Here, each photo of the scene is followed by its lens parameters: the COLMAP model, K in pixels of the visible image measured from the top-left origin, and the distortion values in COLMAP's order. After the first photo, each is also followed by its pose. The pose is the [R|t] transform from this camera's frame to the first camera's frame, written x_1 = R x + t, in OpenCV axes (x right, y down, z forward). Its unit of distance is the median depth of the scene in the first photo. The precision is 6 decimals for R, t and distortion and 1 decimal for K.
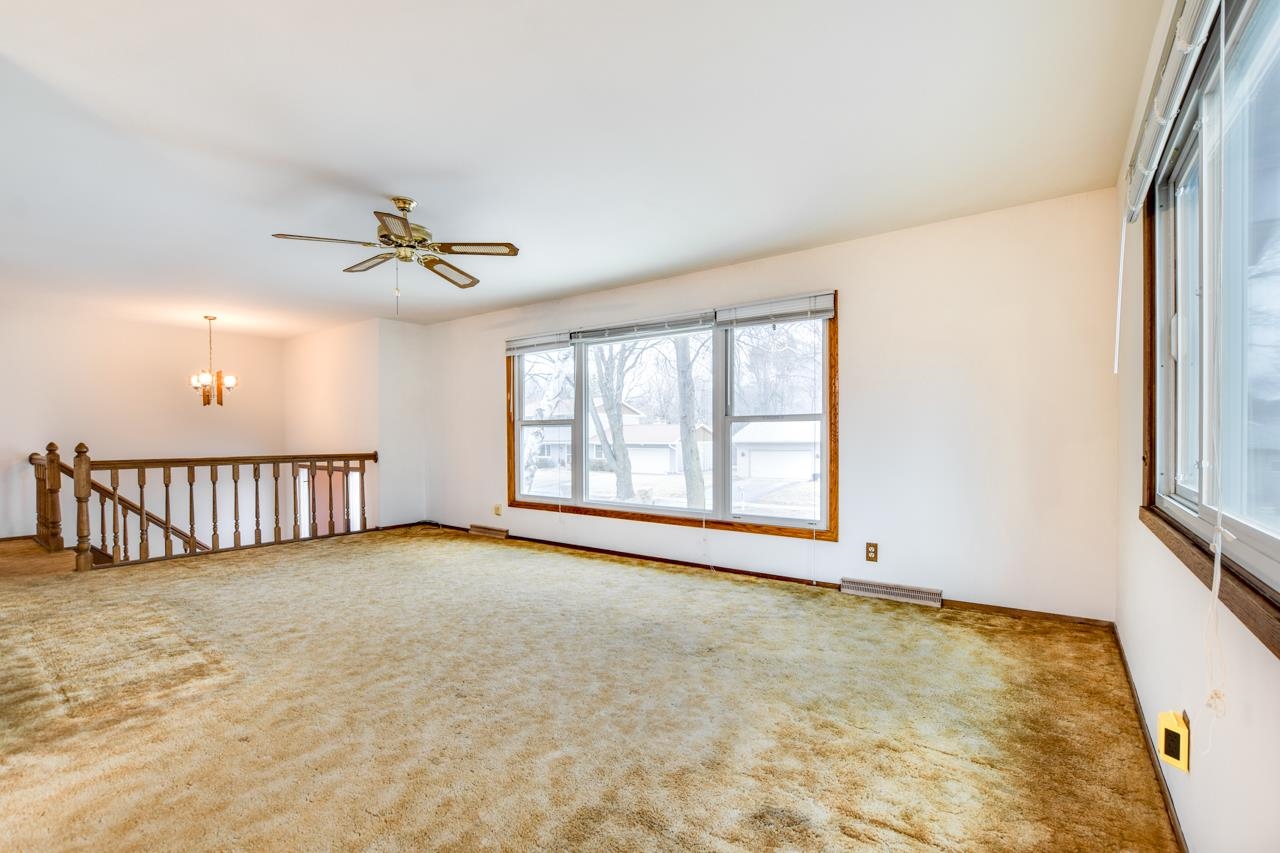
lens RADIAL K [[578.1, 0, 624.1], [0, 578.1, 442.3], [0, 0, 1]] dist [-0.016675, 0.000200]
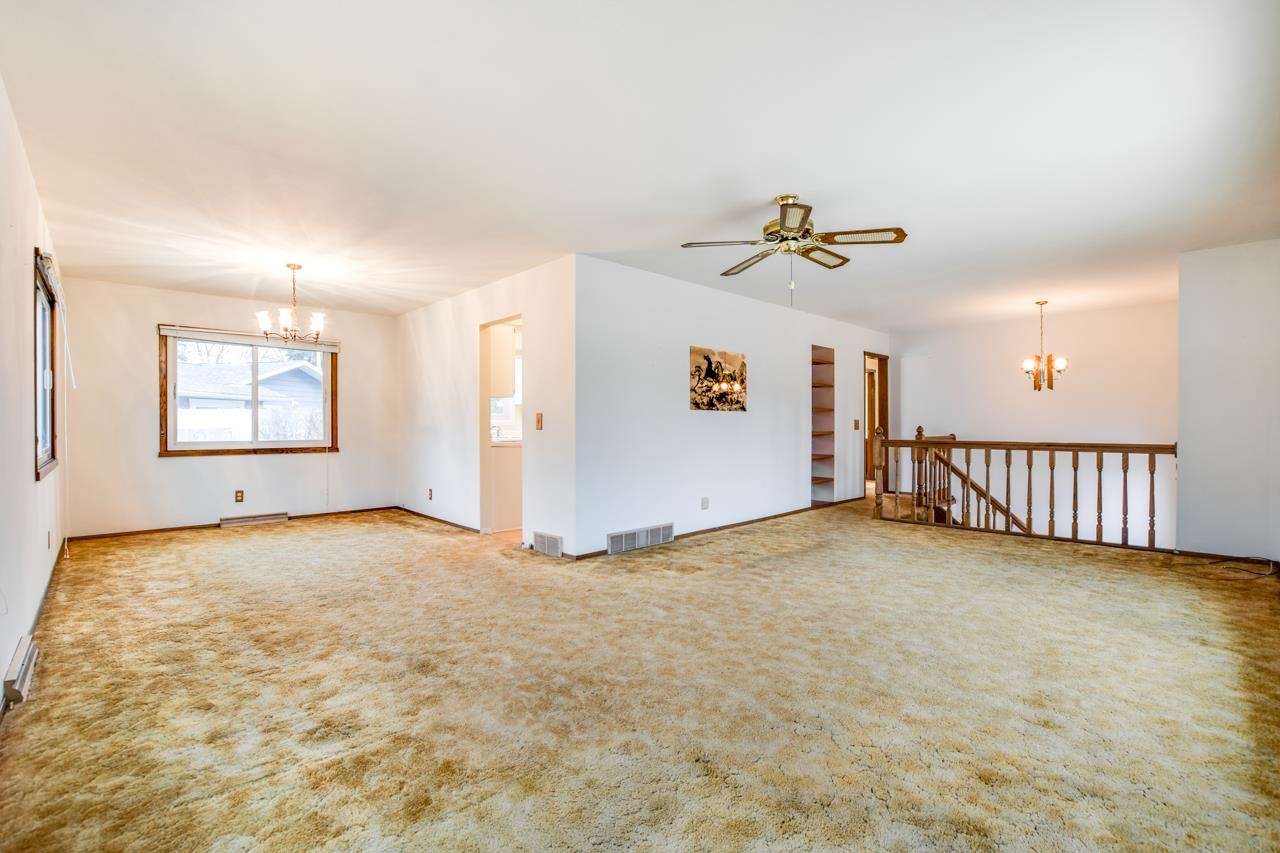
lens RADIAL K [[567.0, 0, 645.7], [0, 567.0, 428.6], [0, 0, 1]] dist [-0.035950, 0.006642]
pose [[-0.149747, 0.012857, -0.988641, 0.461607], [-0.007627, 0.999871, 0.014159, -0.008013], [0.988695, 0.009661, -0.149630, 0.618286]]
